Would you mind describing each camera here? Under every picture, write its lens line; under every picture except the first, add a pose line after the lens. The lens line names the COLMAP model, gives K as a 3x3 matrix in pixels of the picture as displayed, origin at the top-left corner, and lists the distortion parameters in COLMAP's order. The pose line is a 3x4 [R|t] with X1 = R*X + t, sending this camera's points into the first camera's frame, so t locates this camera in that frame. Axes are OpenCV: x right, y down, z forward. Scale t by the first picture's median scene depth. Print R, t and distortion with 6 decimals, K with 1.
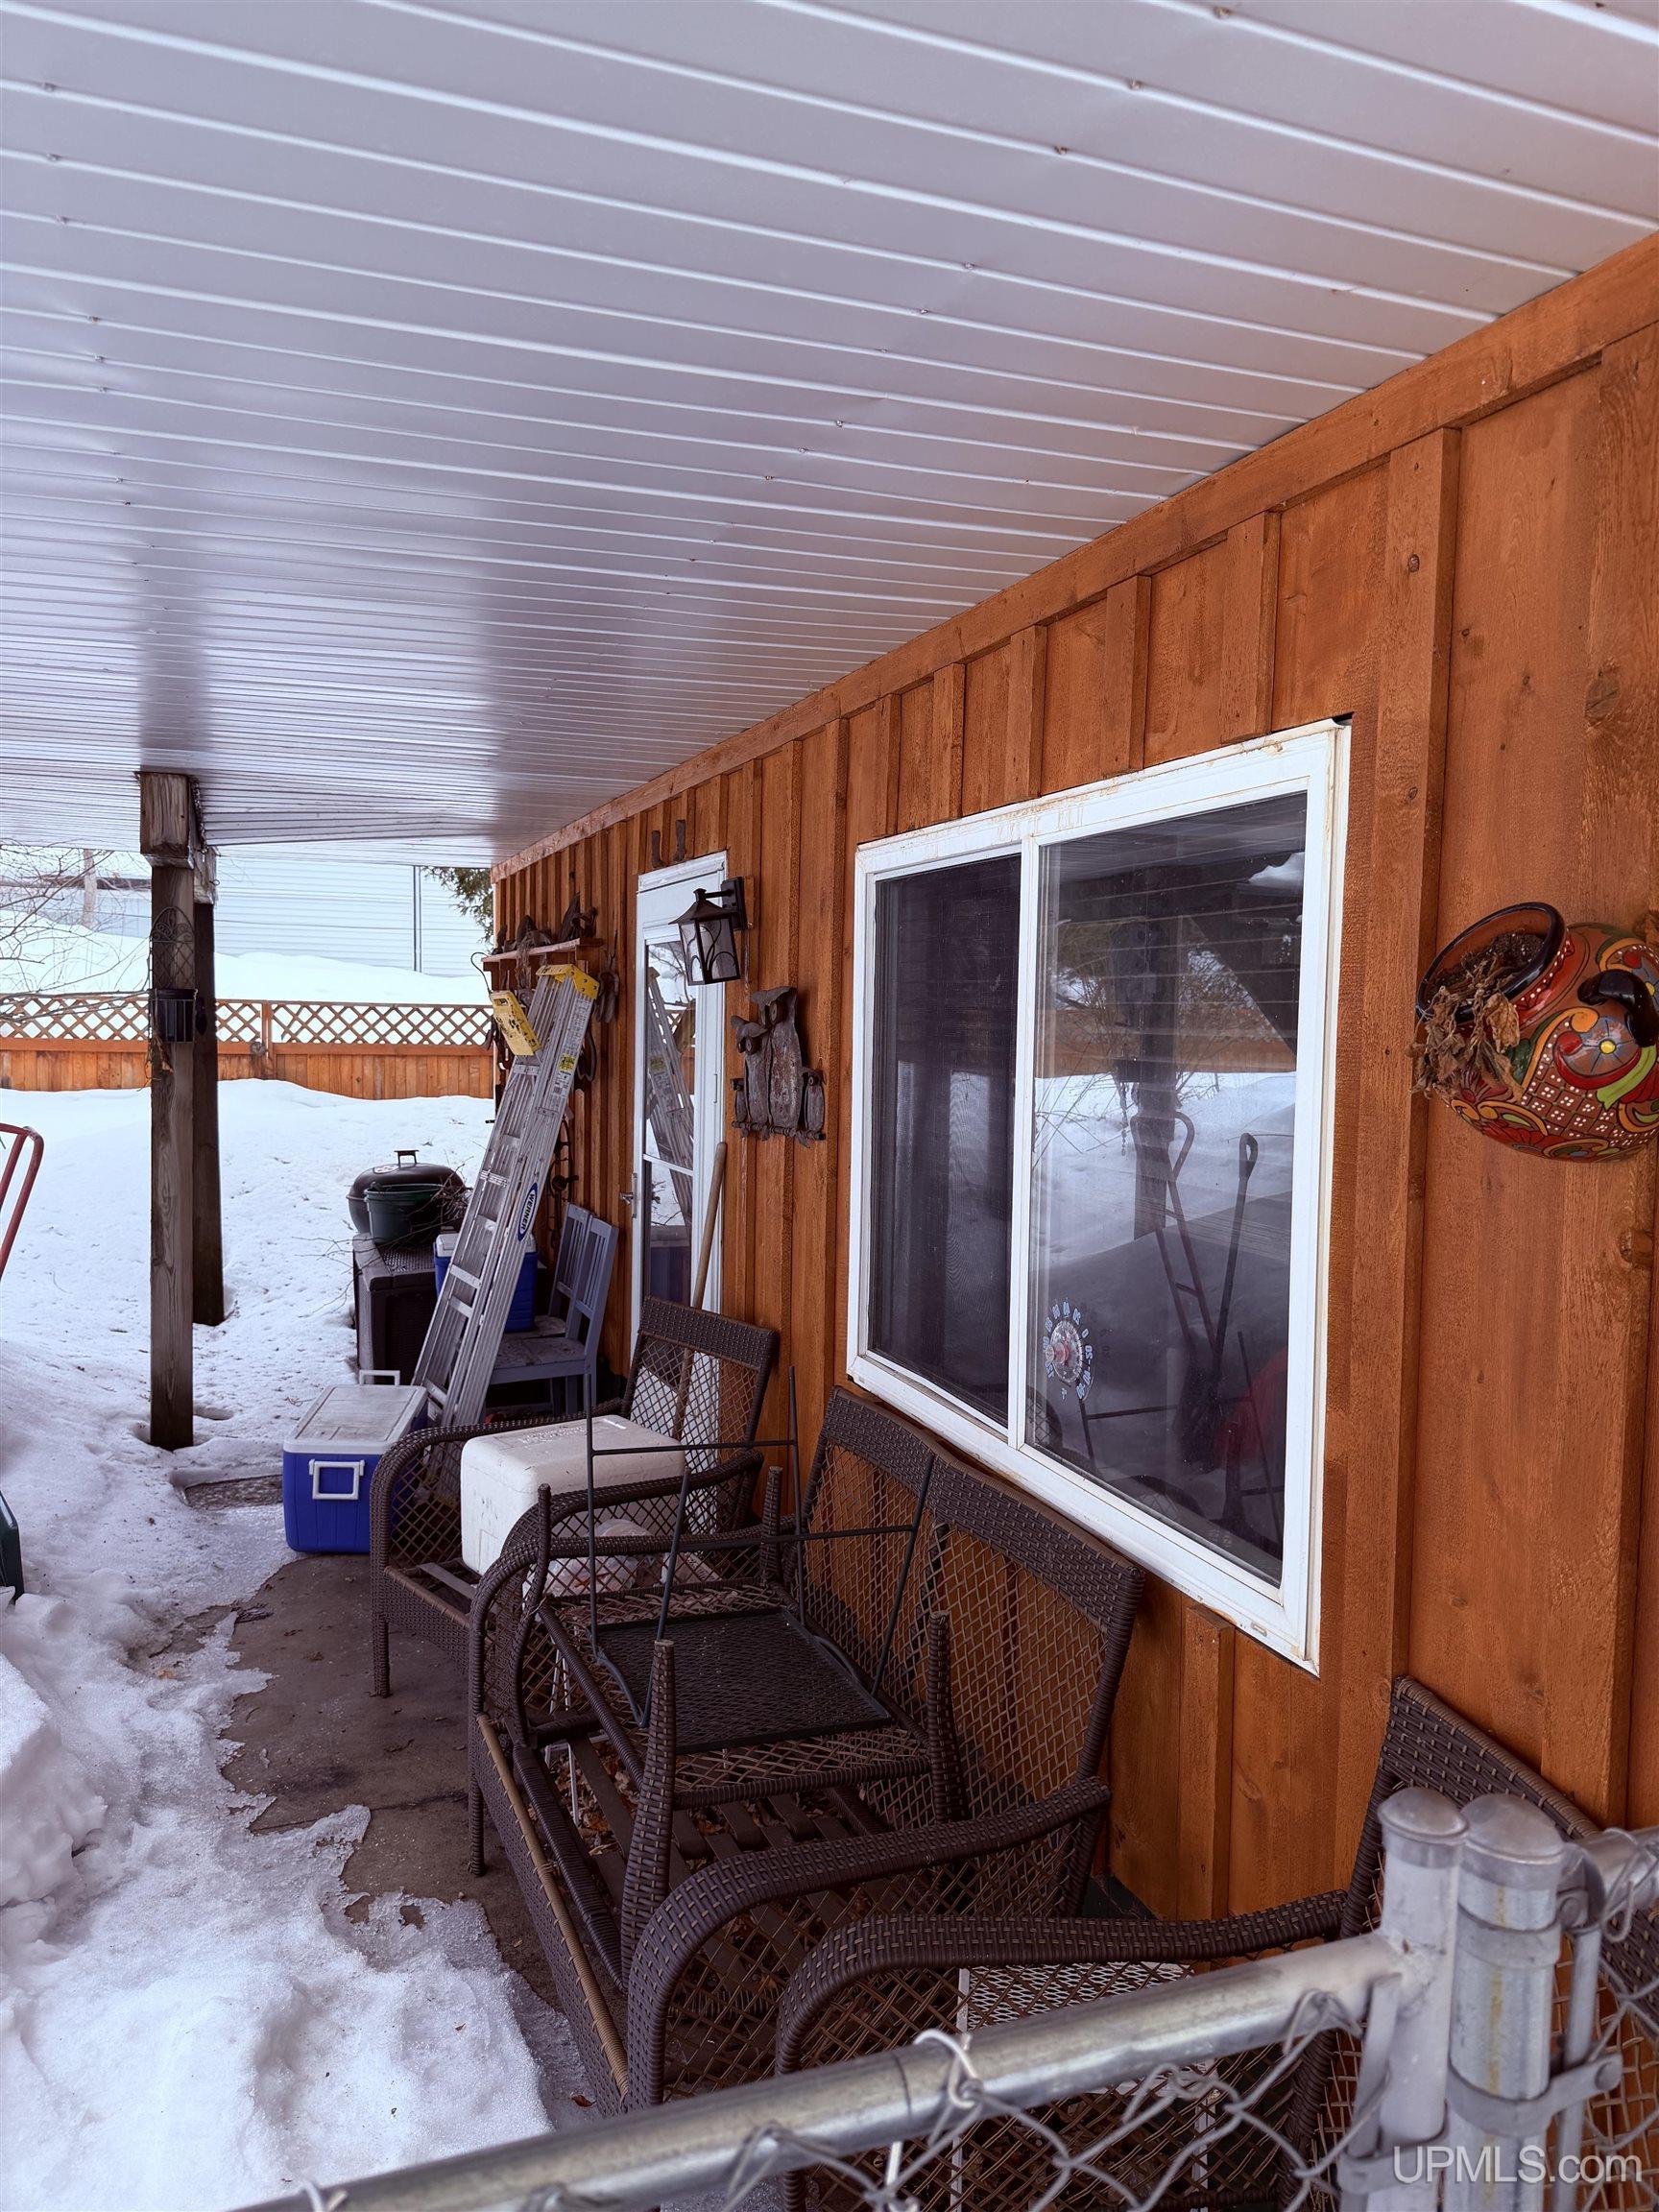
lens RADIAL K [[1562.7, 0, 829.5], [0, 1562.7, 1108.9], [0, 0, 1]] dist [0.020164, -0.027727]
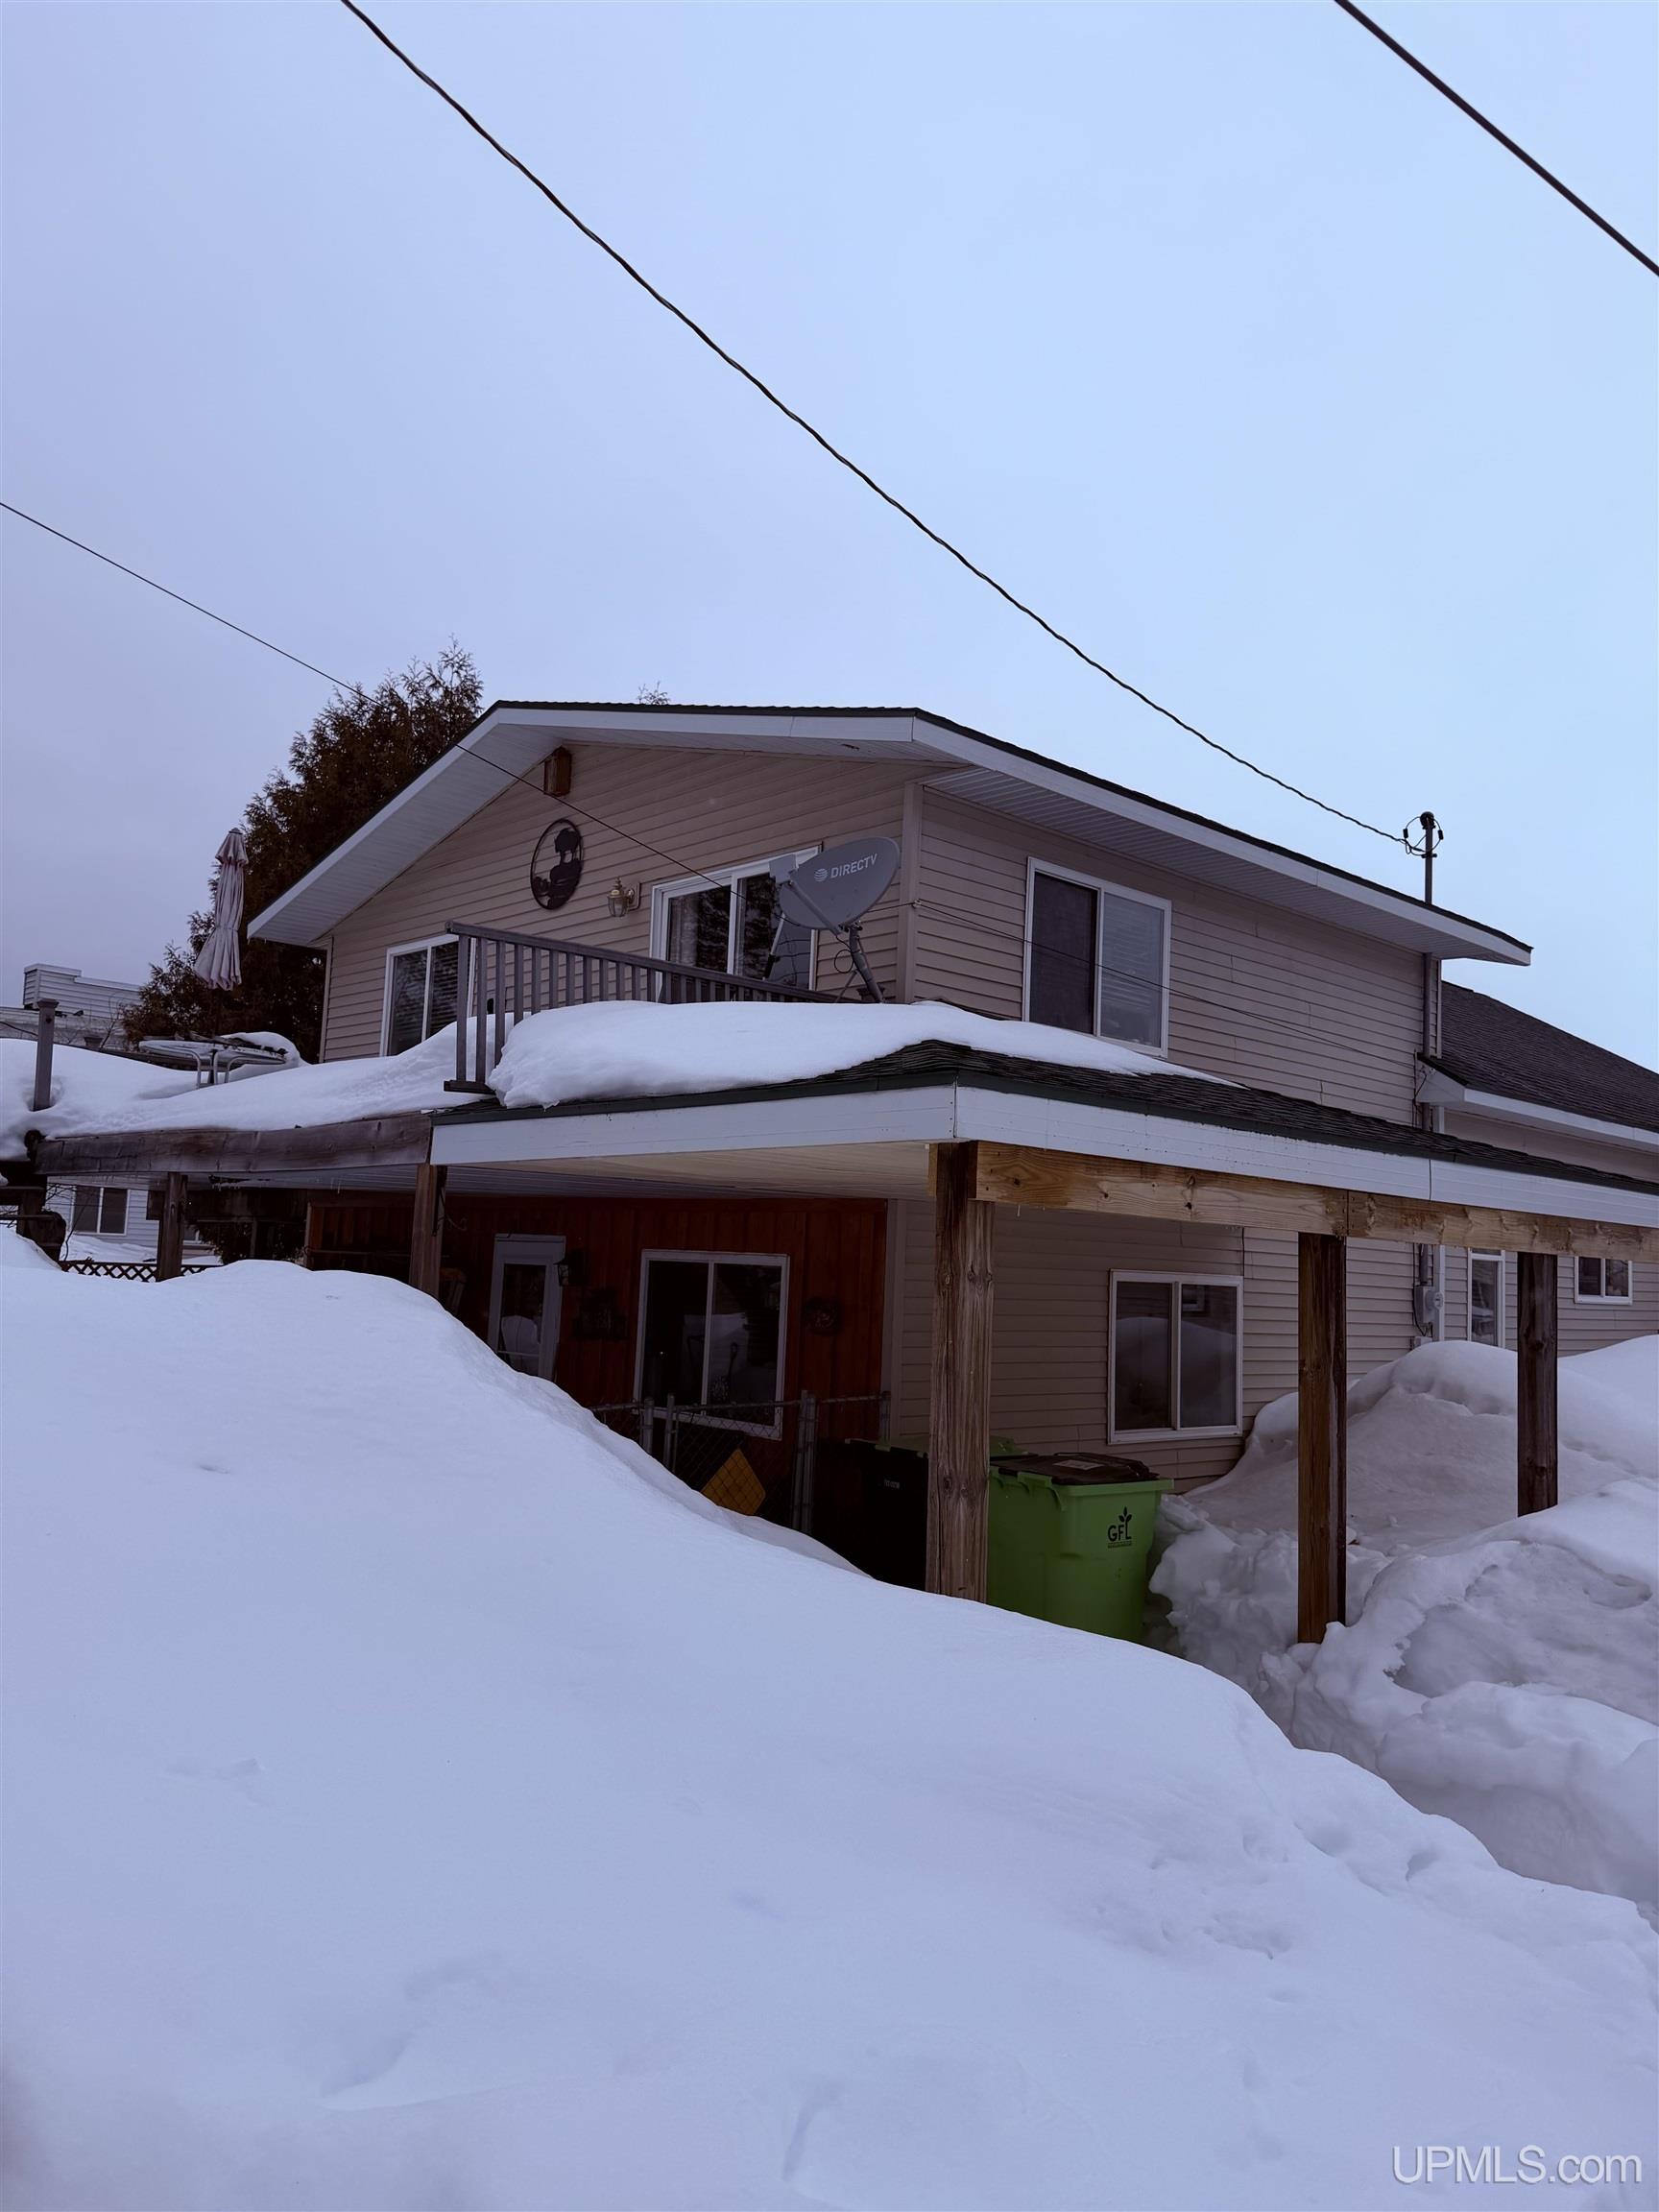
lens RADIAL K [[1562.7, 0, 830.1], [0, 1562.7, 1108.5], [0, 0, 1]] dist [0.020164, -0.027727]
pose [[0.935736, 0.063103, 0.347011, -1.117484], [-0.008387, 0.987567, -0.156972, 0.070039], [-0.352602, 0.143974, 0.924632, -3.183755]]
